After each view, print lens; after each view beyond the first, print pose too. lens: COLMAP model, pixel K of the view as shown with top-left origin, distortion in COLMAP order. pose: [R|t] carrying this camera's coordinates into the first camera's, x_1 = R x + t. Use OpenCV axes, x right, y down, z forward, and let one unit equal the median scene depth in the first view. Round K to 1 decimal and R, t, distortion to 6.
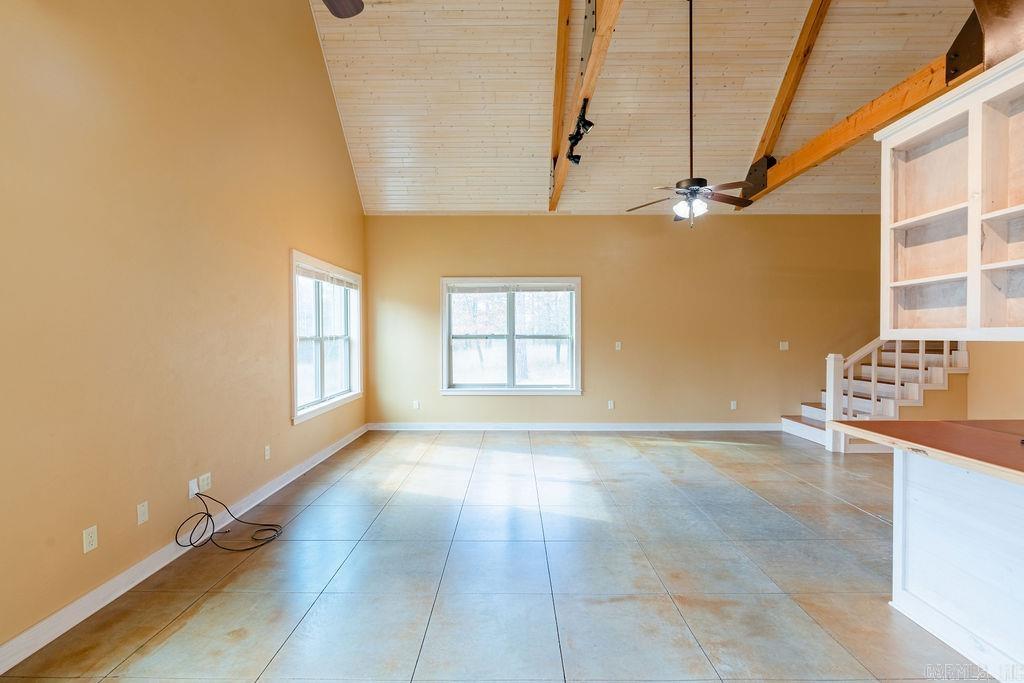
lens RADIAL K [[463.8, 0, 509.1], [0, 463.8, 341.9], [0, 0, 1]] dist [-0.007883, 0.002879]
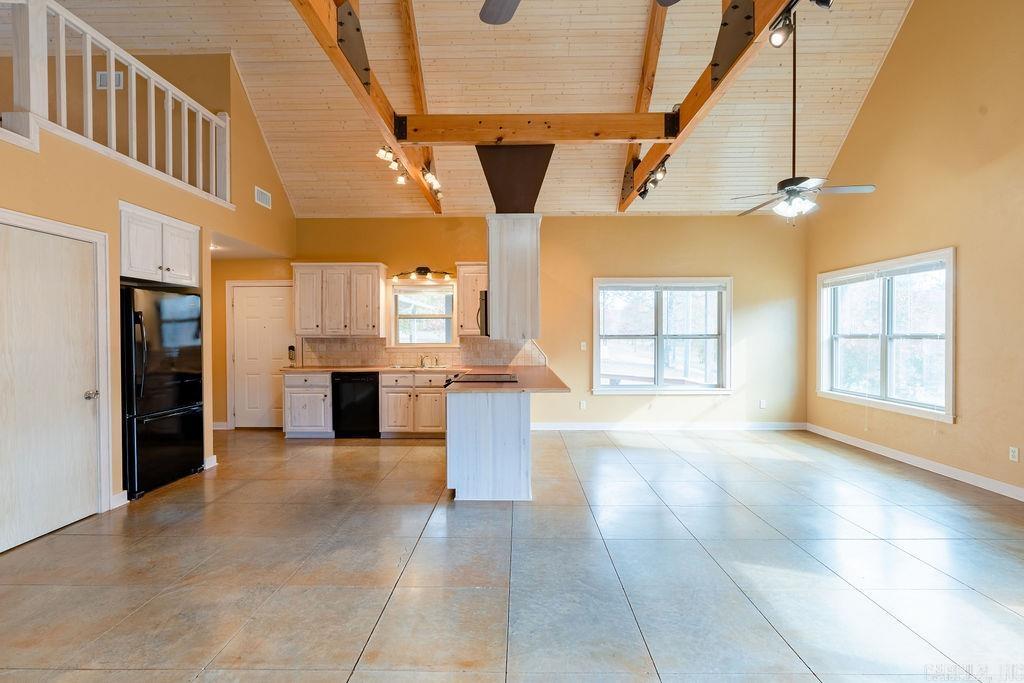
lens RADIAL K [[463.8, 0, 510.7], [0, 463.8, 342.0], [0, 0, 1]] dist [-0.007883, 0.002879]
pose [[-0.999900, 0.007280, 0.012107, 0.448550], [0.007641, 0.999520, 0.030030, -0.021706], [-0.011882, 0.030120, -0.999476, 1.342742]]
